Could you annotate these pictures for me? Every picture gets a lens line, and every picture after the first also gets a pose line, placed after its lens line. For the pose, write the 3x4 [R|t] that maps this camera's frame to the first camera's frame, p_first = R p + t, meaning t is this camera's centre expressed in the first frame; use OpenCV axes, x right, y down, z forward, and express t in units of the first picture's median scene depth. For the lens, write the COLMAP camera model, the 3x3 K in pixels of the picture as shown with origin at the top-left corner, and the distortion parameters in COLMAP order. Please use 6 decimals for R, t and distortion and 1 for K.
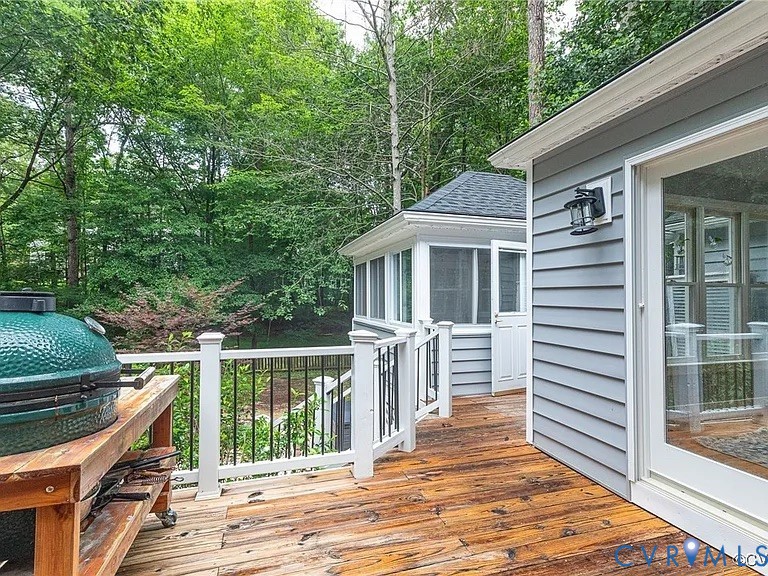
lens RADIAL K [[396.0, 0, 385.2], [0, 396.0, 288.7], [0, 0, 1]] dist [0.006420, 0.000488]
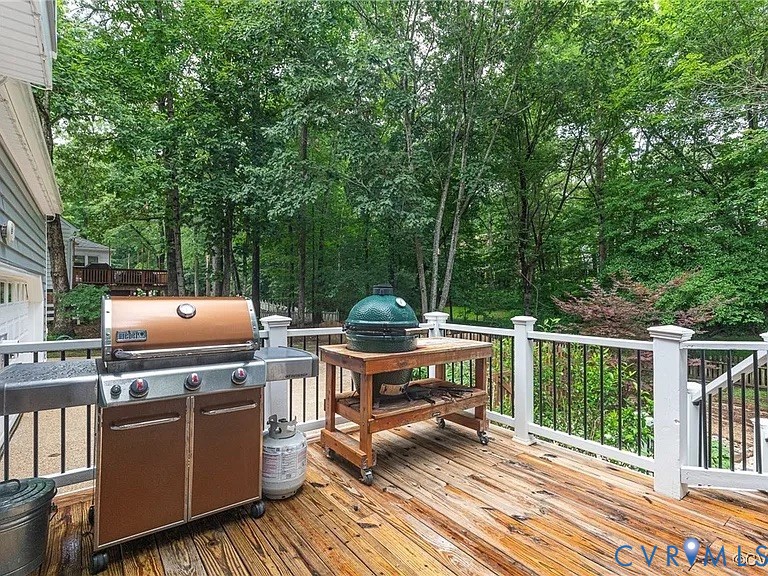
lens RADIAL K [[409.8, 0, 384.2], [0, 409.8, 288.4], [0, 0, 1]] dist [0.004364, 0.000585]
pose [[0.317631, -0.009831, -0.948163, 0.671405], [0.020457, 0.999785, -0.003513, 0.016104], [0.947994, -0.018280, 0.317764, 0.152139]]
